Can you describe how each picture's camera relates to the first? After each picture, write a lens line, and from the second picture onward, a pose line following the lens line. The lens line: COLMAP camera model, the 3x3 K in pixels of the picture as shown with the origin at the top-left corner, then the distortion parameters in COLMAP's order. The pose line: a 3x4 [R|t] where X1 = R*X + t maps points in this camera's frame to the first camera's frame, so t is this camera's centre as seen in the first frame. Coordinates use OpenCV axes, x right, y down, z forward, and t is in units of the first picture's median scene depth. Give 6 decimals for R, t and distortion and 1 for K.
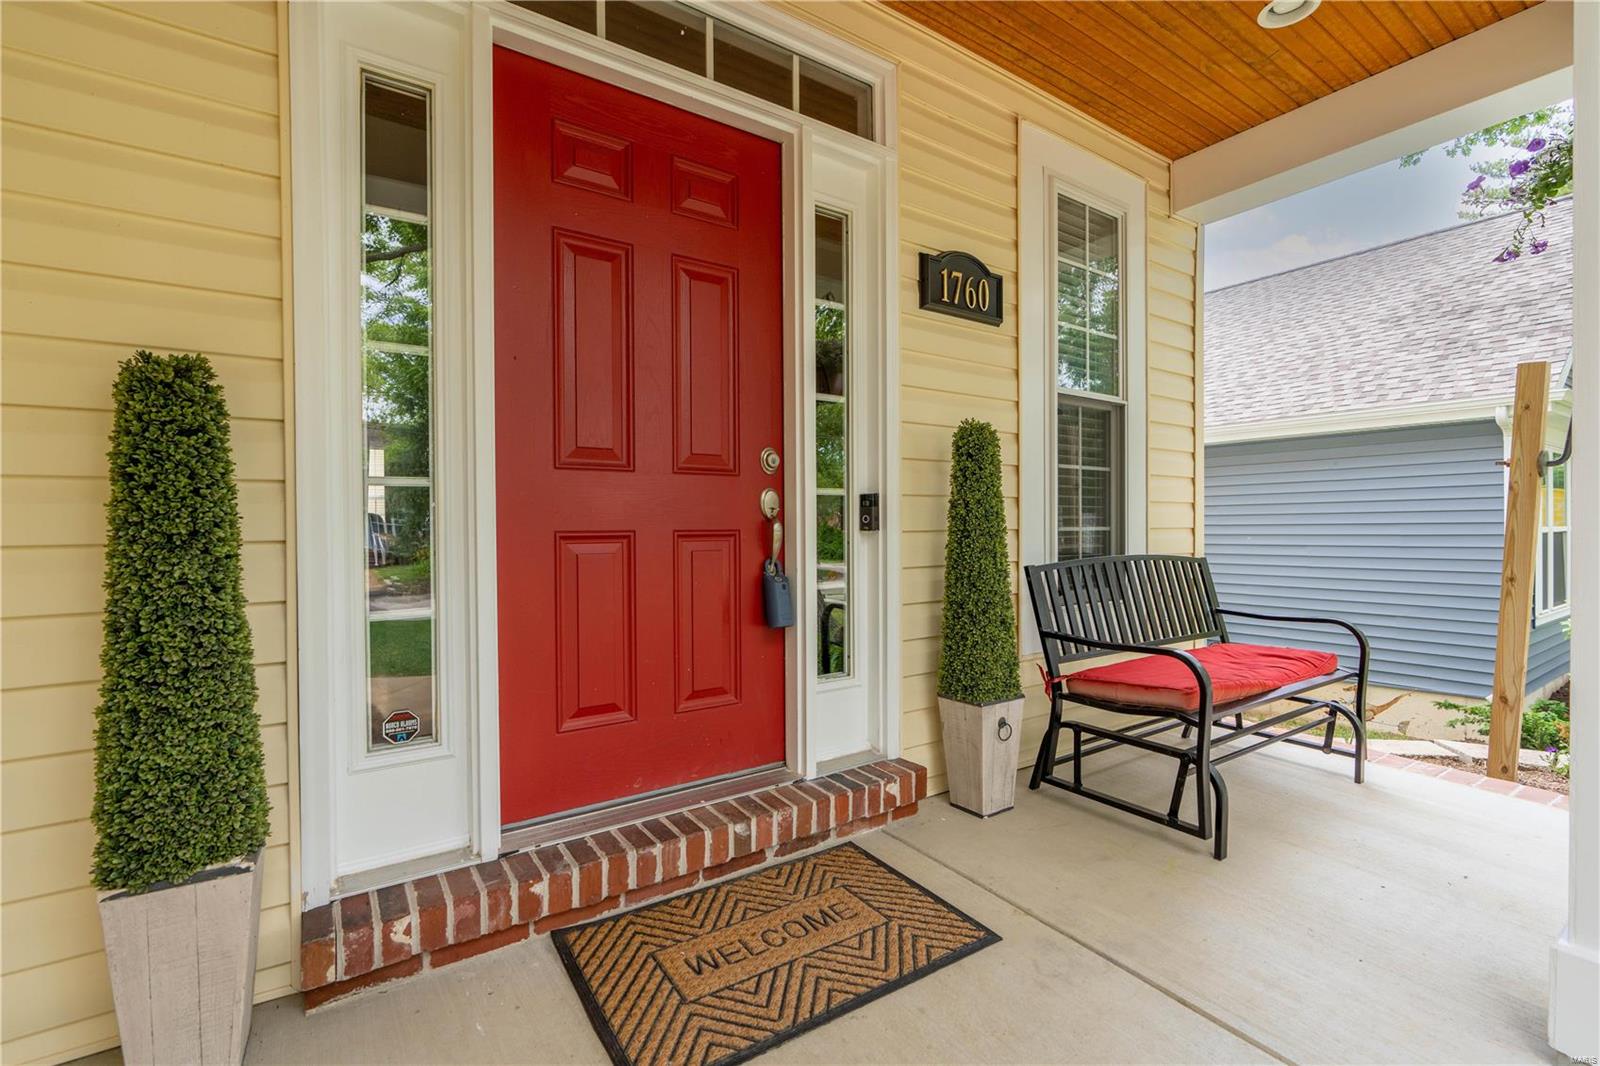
lens RADIAL K [[722.6, 0, 800.0], [0, 722.6, 533.0], [0, 0, 1]] dist [-0.004394, -0.000482]
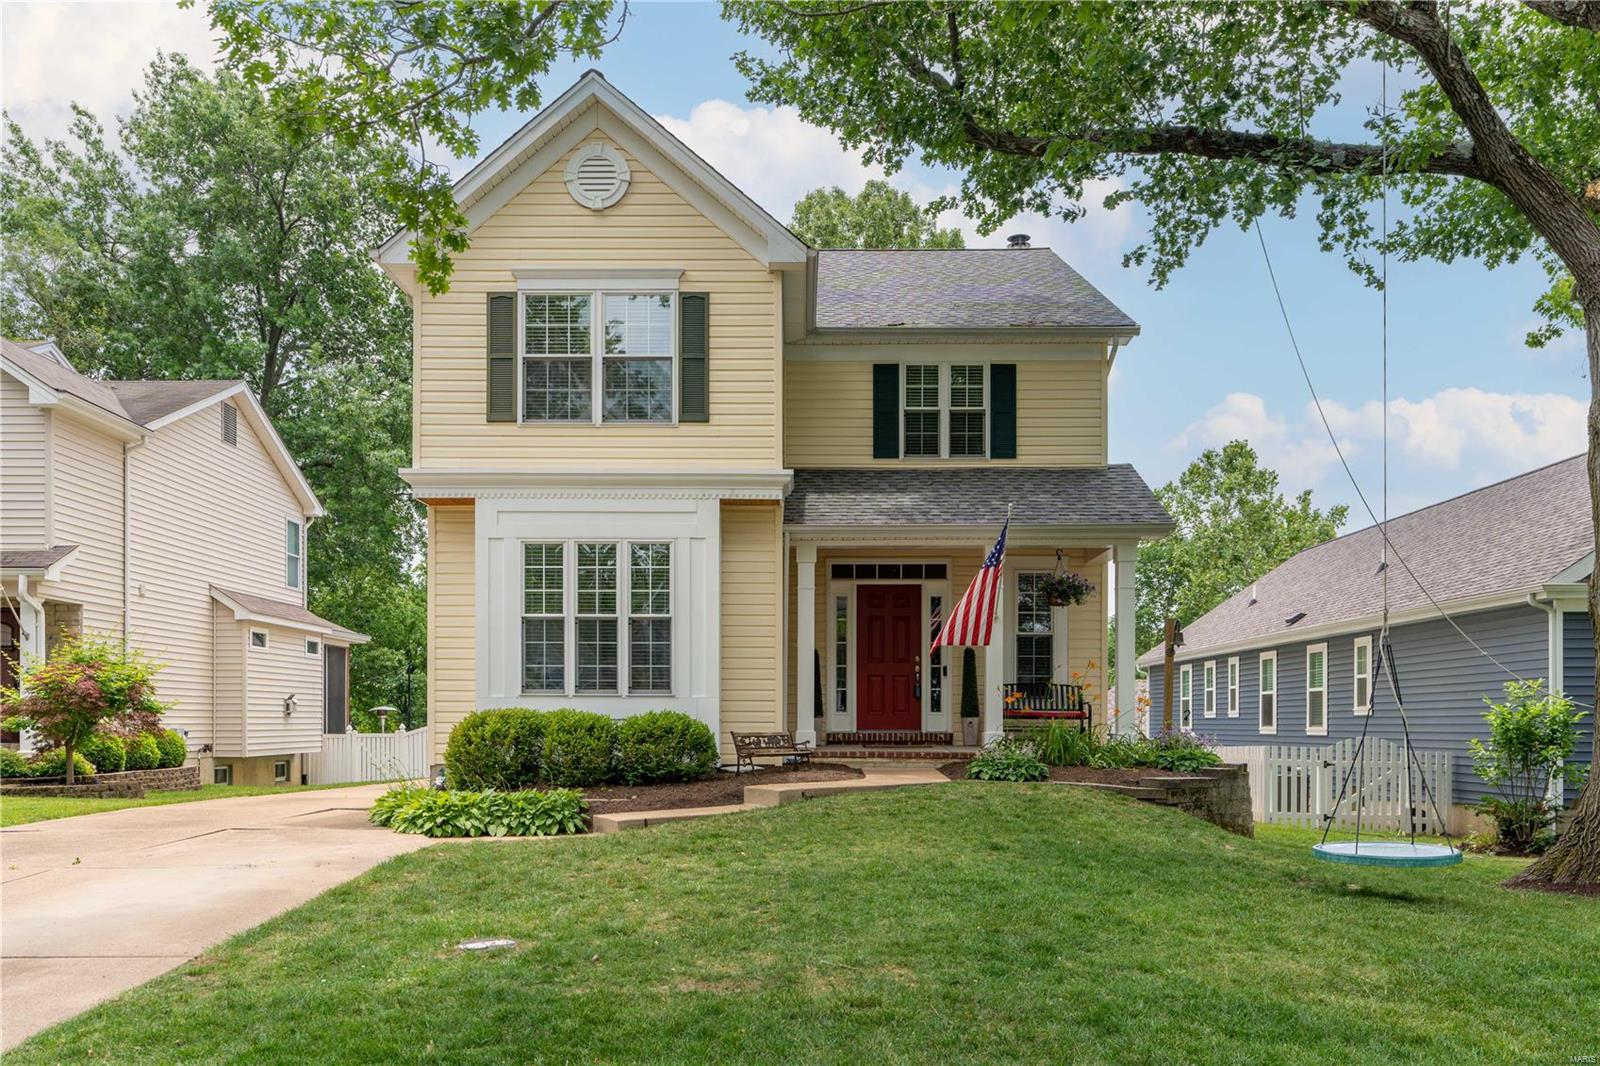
lens RADIAL K [[1366.7, 0, 797.1], [0, 1366.7, 650.8], [0, 0, 1]] dist [0.003439, -0.006536]
pose [[0.820664, -0.022289, -0.570977, 3.772171], [-0.012813, 0.998270, -0.057385, 0.305154], [0.571268, 0.054410, 0.818958, -5.705505]]
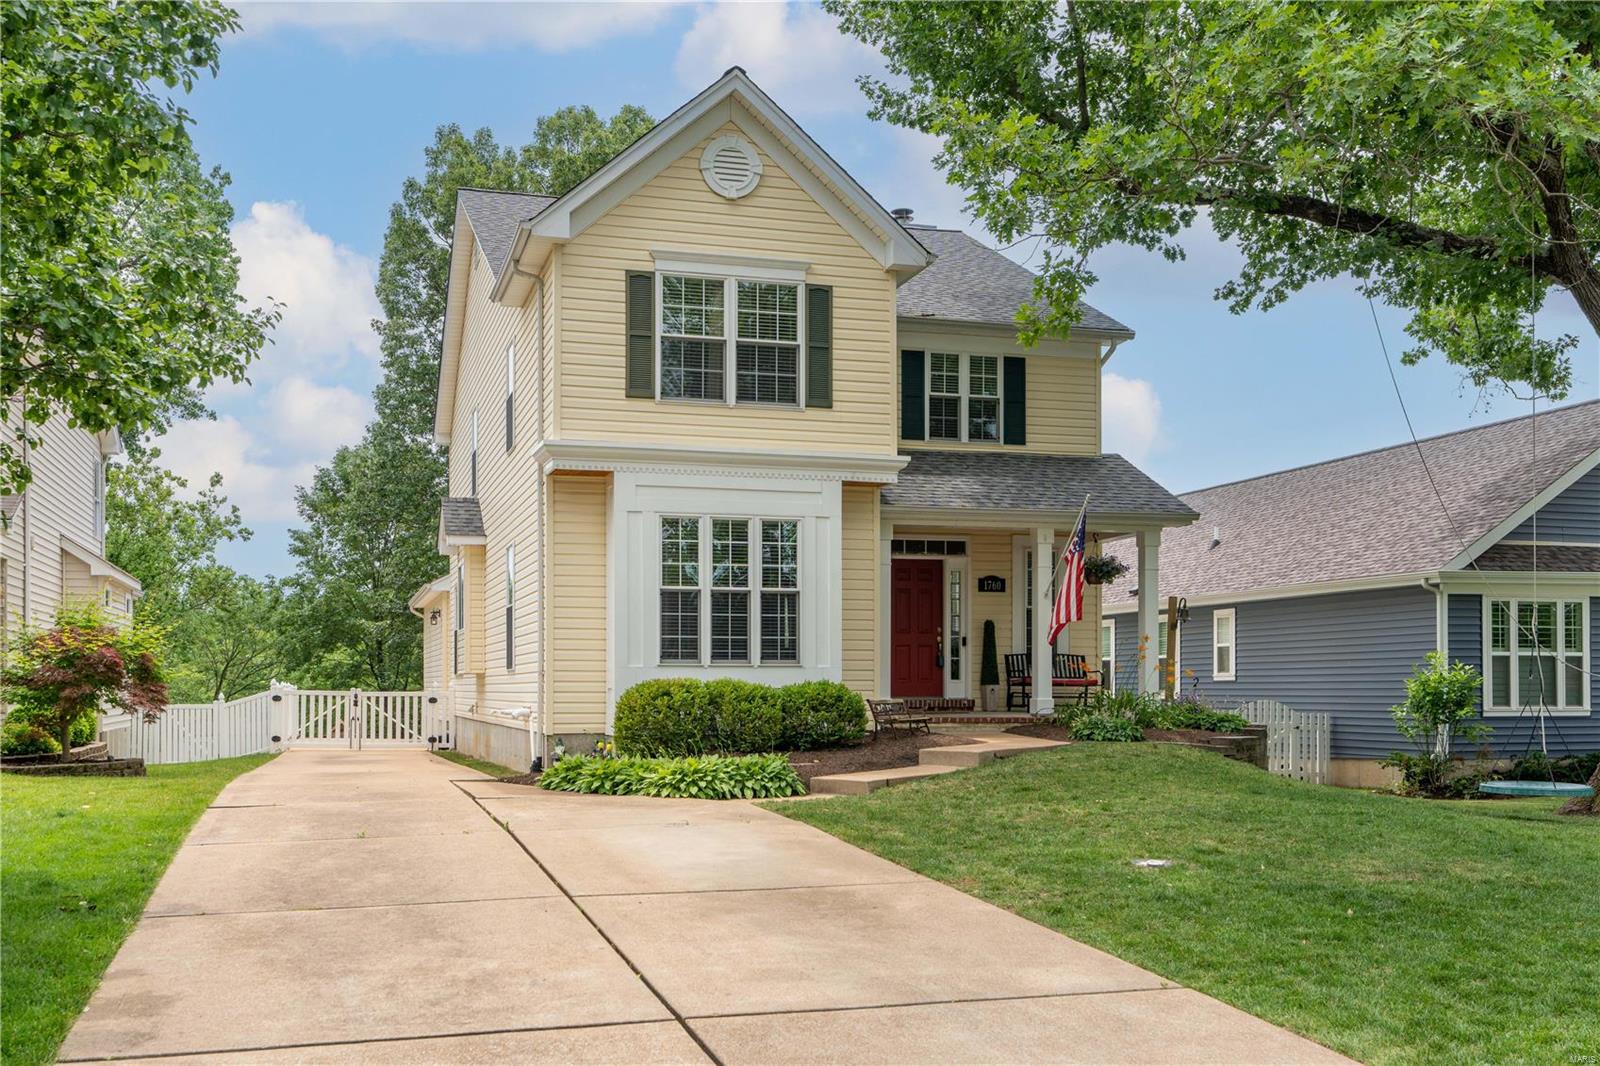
lens RADIAL K [[1562.2, 0, 805.3], [0, 1562.2, 581.9], [0, 0, 1]] dist [0.011928, -0.004815]
pose [[0.954532, -0.015258, -0.297717, 1.964155], [-0.007284, 0.997197, -0.074460, 0.316296], [0.298019, 0.073243, 0.951746, -8.151315]]
